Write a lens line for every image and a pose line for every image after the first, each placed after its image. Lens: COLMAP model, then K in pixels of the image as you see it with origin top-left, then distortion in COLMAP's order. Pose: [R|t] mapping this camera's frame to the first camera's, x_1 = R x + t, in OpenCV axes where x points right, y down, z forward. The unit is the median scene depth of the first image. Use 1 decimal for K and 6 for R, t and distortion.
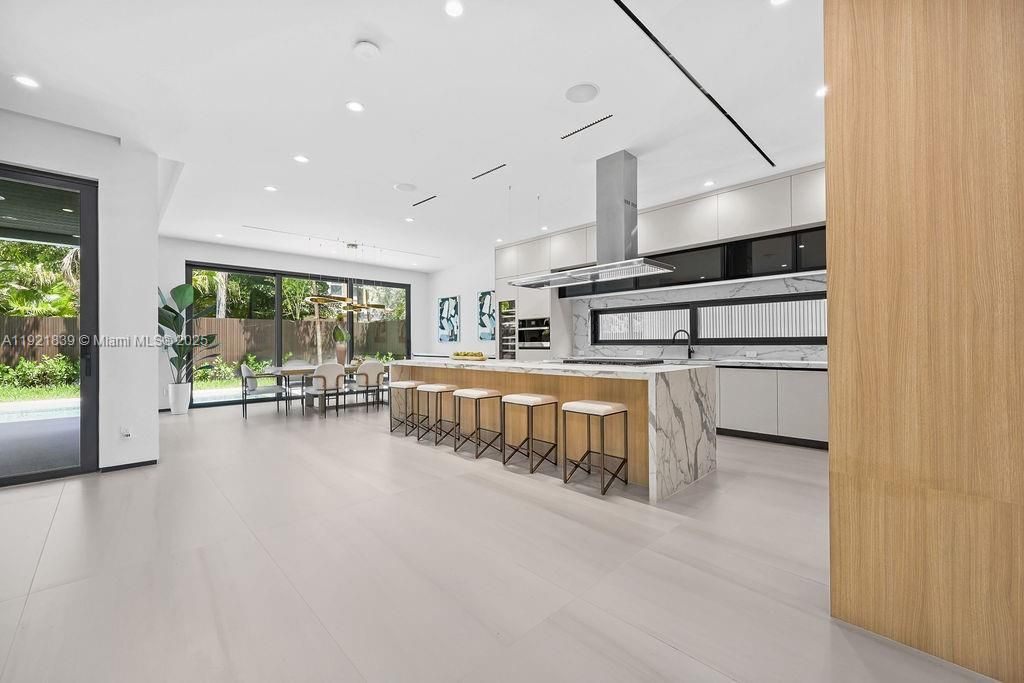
lens RADIAL K [[412.0, 0, 512.1], [0, 412.0, 343.5], [0, 0, 1]] dist [0.001092, 0.000013]
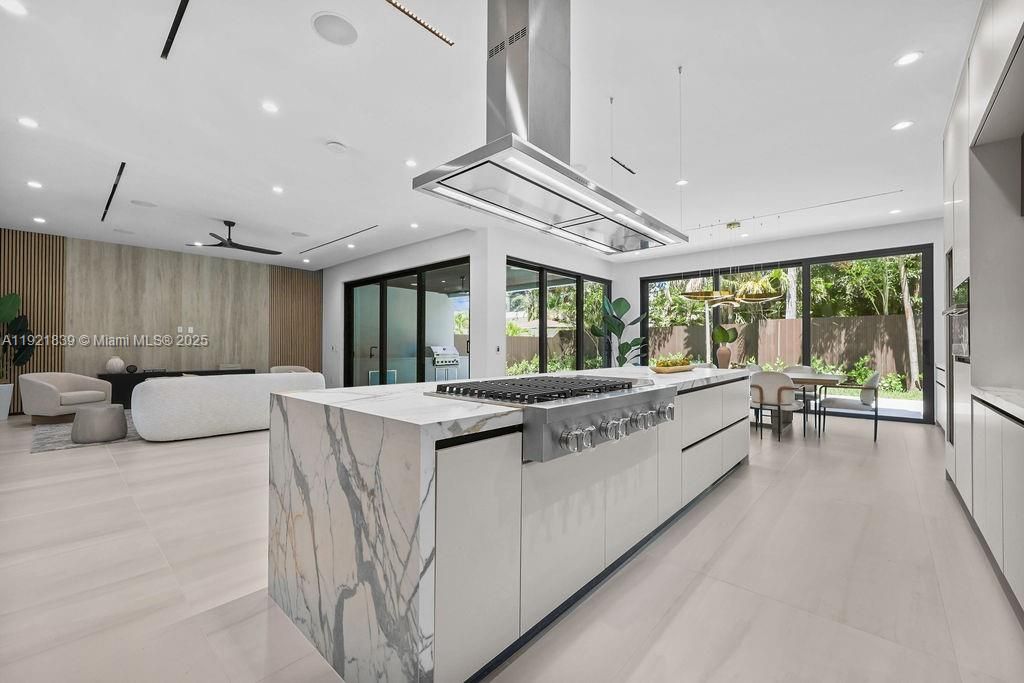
lens RADIAL K [[412.0, 0, 512.1], [0, 412.0, 343.5], [0, 0, 1]] dist [0.001092, 0.000013]
pose [[0.066343, -0.000536, -0.997797, 0.408294], [-0.003618, 0.999993, -0.000777, -0.002459], [0.997790, 0.003661, 0.066340, 0.535606]]
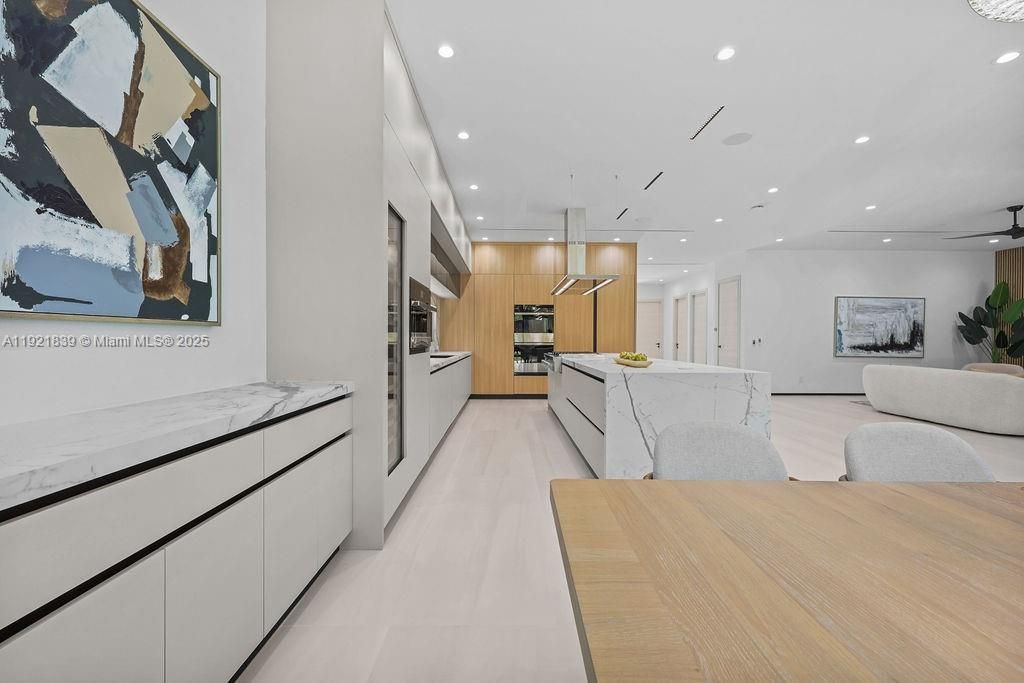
lens RADIAL K [[412.0, 0, 512.1], [0, 412.0, 343.5], [0, 0, 1]] dist [0.001092, 0.000013]
pose [[-0.725057, -0.002138, 0.688685, -0.322734], [0.002238, 0.999983, 0.005460, 0.001573], [-0.688685, 0.005501, -0.725040, 1.233574]]
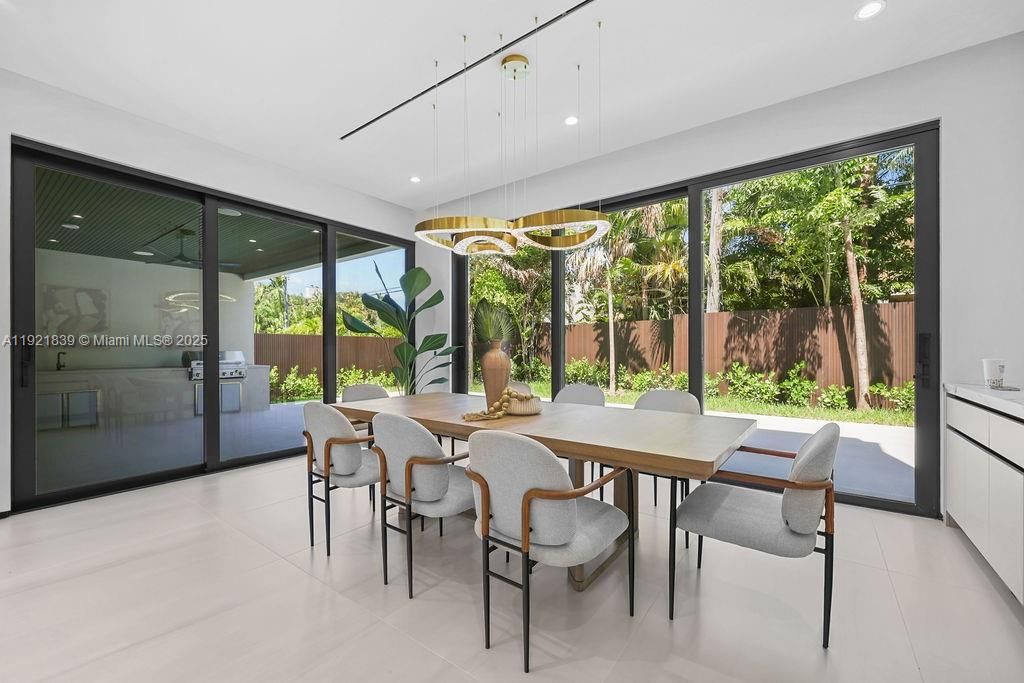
lens RADIAL K [[412.7, 0, 513.1], [0, 412.7, 350.4], [0, 0, 1]] dist [0.002551, 0.000332]
pose [[0.163288, 0.007601, -0.986549, -0.045331], [-0.000007, 0.999970, 0.007703, -0.000563], [0.986578, -0.001251, 0.163284, 0.982882]]
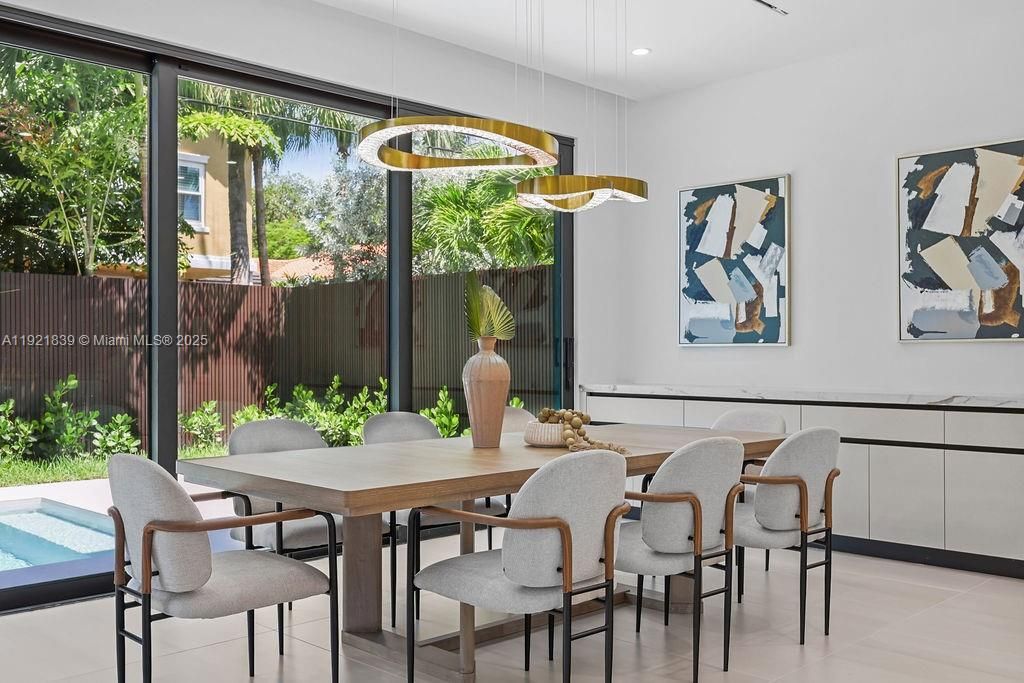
lens RADIAL K [[983.9, 0, 513.2], [0, 983.9, 348.0], [0, 0, 1]] dist [0.002334, 0.004109]
pose [[0.999780, 0.004595, 0.020454, -0.427192], [-0.004485, 0.999975, -0.005427, 0.002844], [-0.020478, 0.005334, 0.999776, 0.477670]]
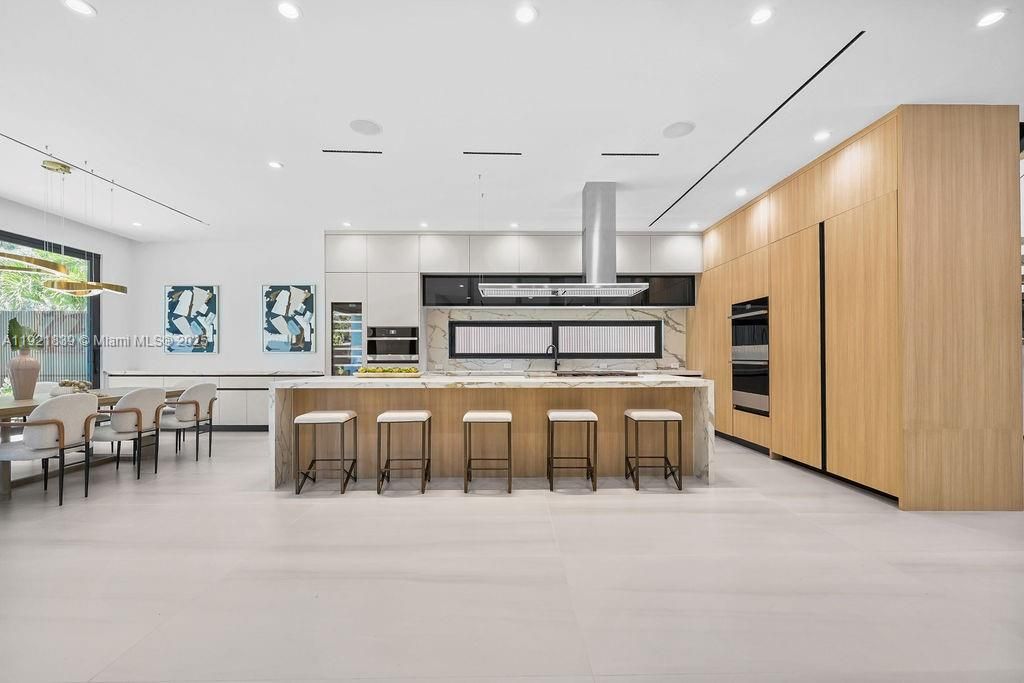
lens RADIAL K [[416.5, 0, 514.5], [0, 416.5, 355.3], [0, 0, 1]] dist [0.000840, 0.000185]
pose [[0.683255, 0.007827, 0.730138, -0.392344], [-0.004063, 0.999968, -0.006917, 0.002682], [-0.730169, 0.001759, 0.683265, 0.231693]]
